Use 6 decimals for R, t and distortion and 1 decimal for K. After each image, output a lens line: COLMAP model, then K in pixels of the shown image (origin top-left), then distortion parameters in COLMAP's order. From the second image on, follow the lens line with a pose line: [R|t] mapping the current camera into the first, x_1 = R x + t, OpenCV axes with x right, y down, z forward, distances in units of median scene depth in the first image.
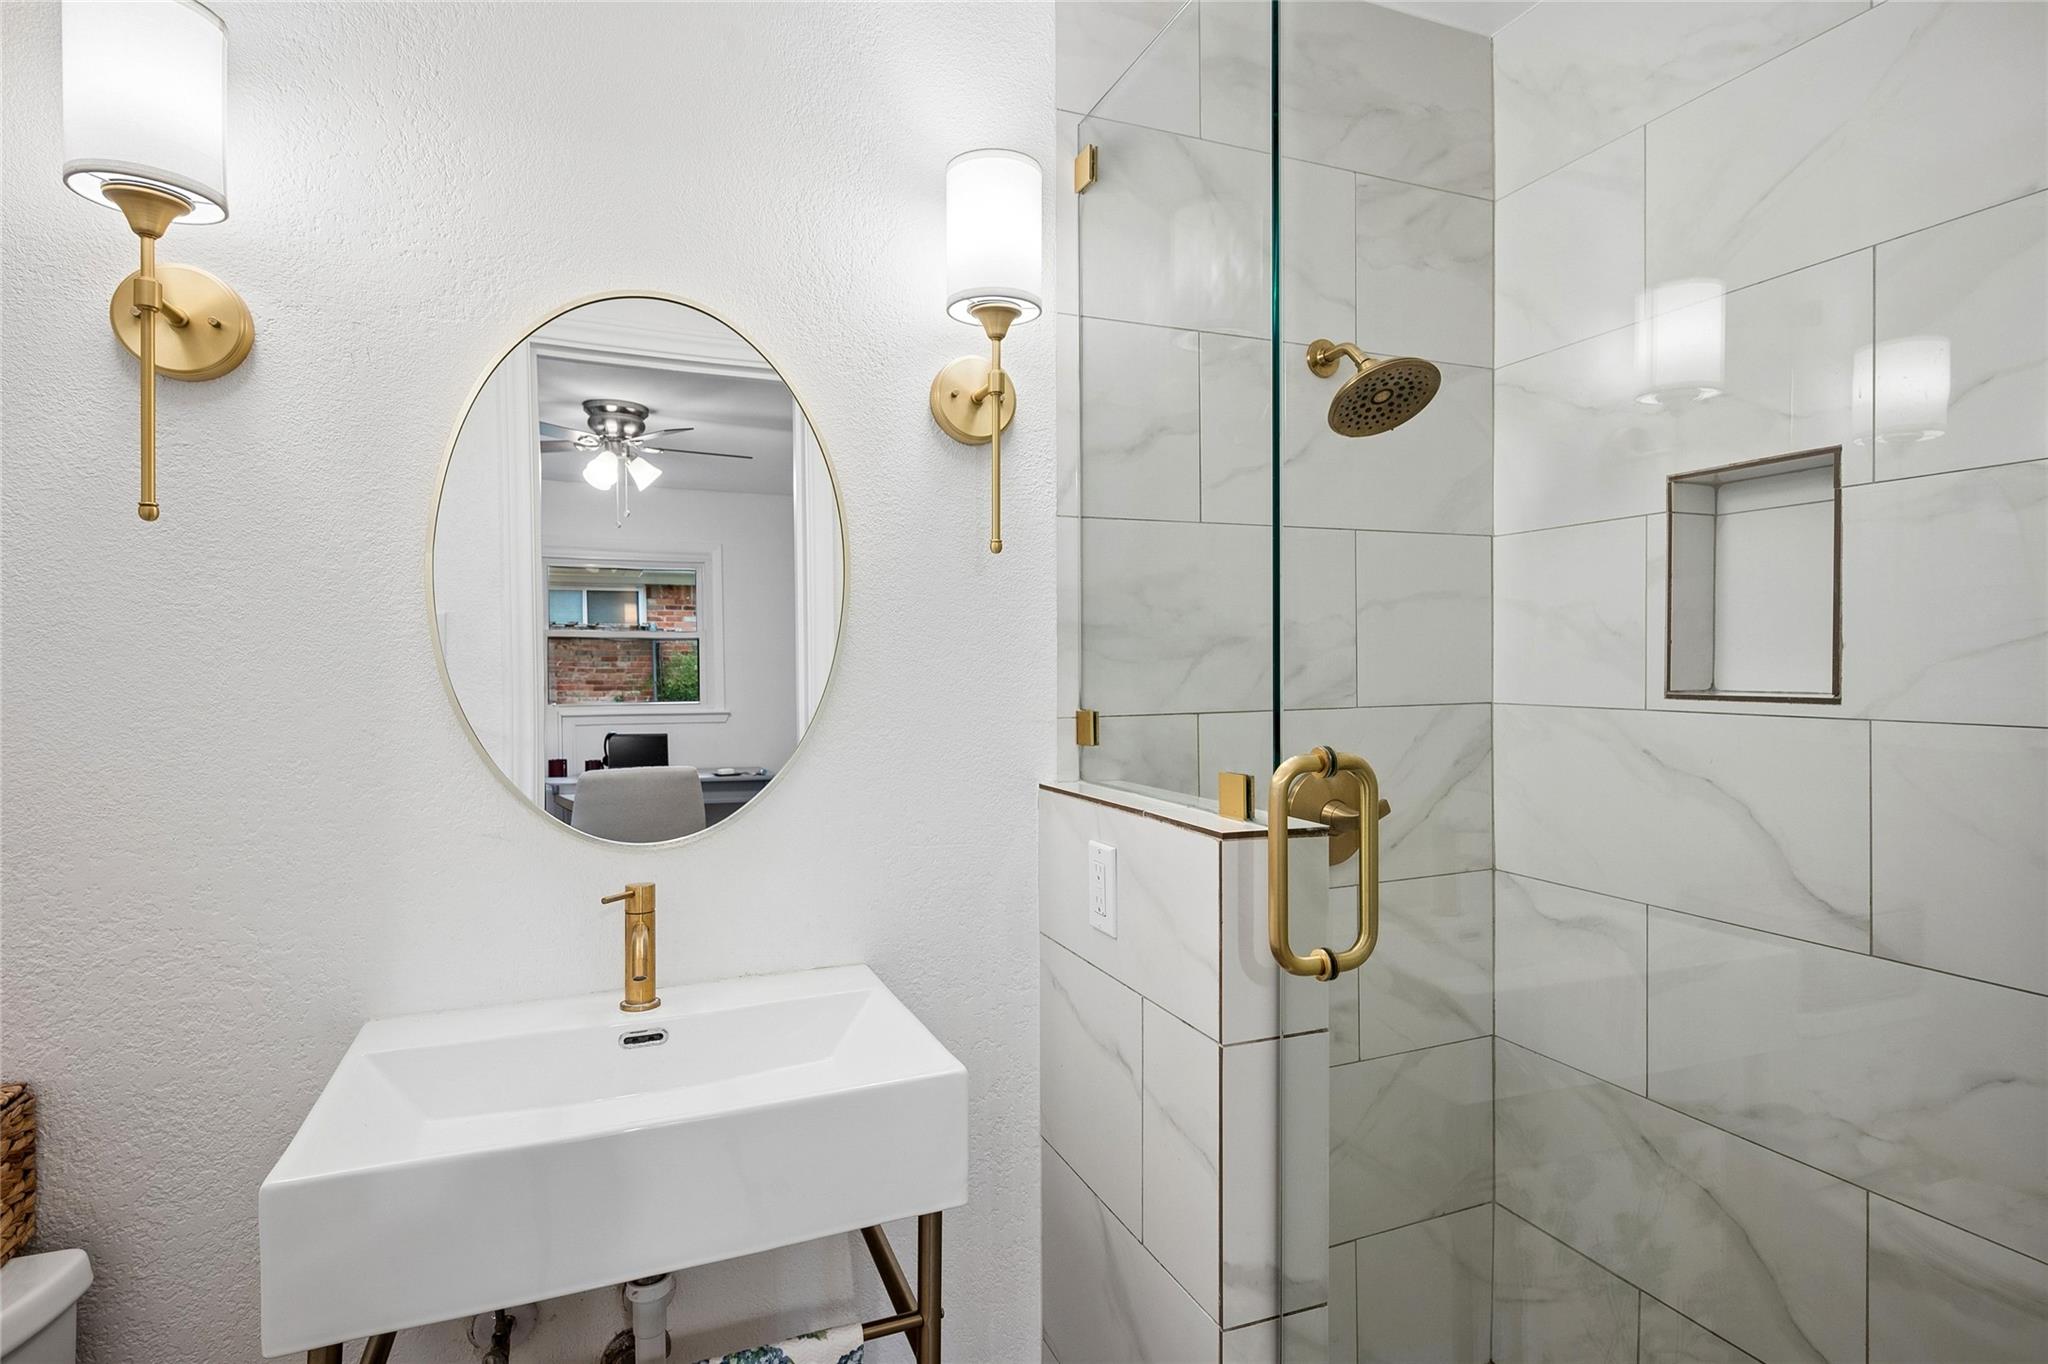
lens RADIAL K [[1039.5, 0, 1020.9], [0, 1039.5, 636.8], [0, 0, 1]] dist [-0.002886, -0.000949]
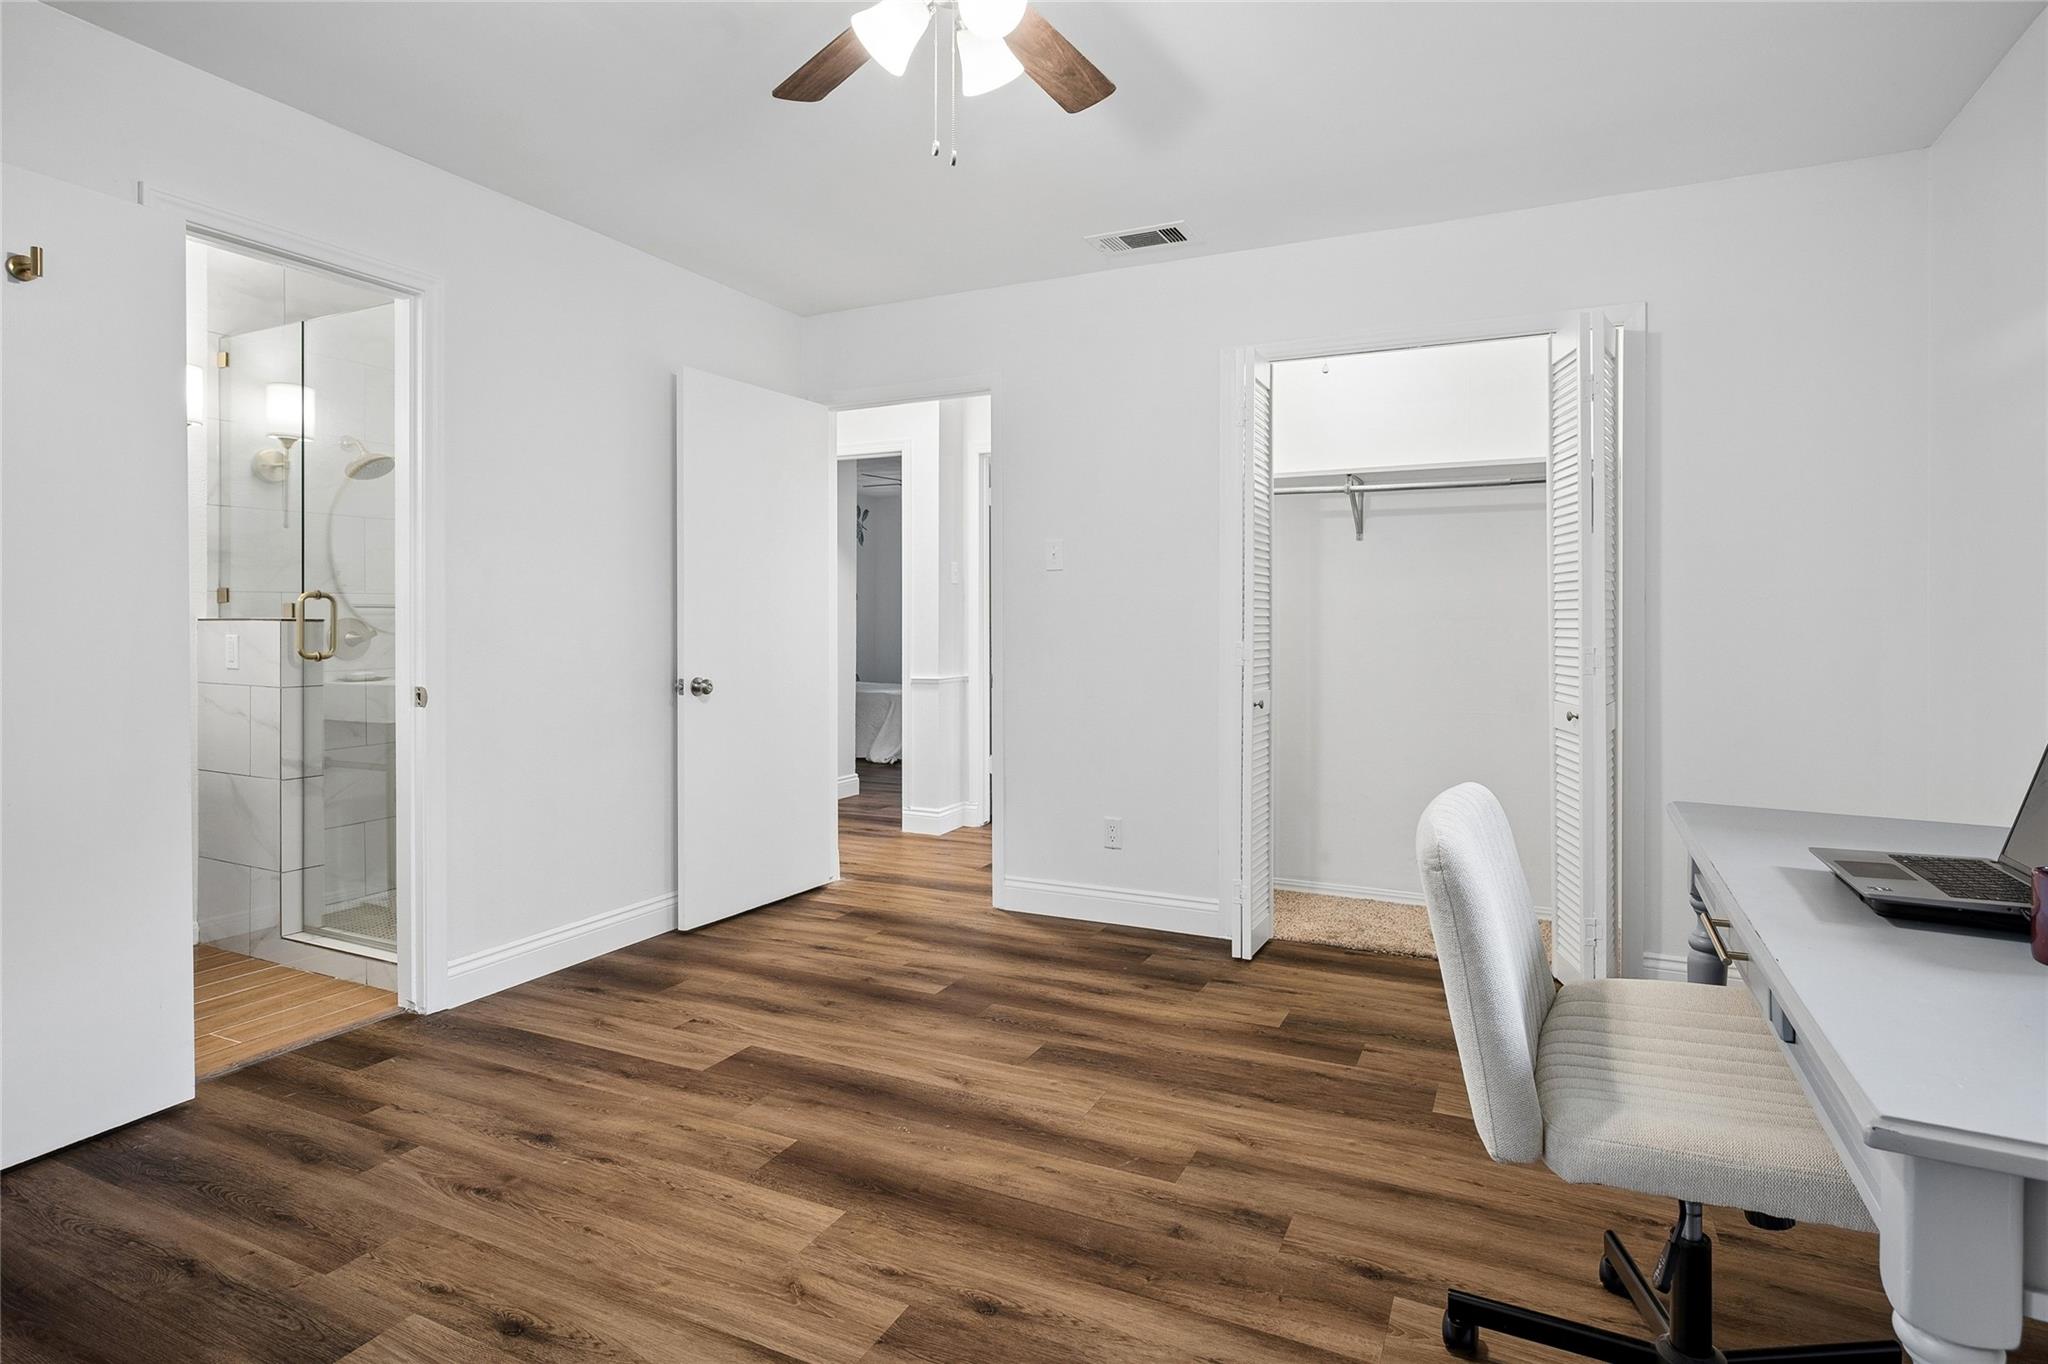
lens RADIAL K [[1039.5, 0, 1020.9], [0, 1039.5, 636.8], [0, 0, 1]] dist [-0.002886, -0.000949]
pose [[0.743174, -0.003373, 0.669090, -0.180143], [-0.016523, 0.999590, 0.023392, 0.104647], [-0.668894, -0.028440, 0.742813, -2.126325]]
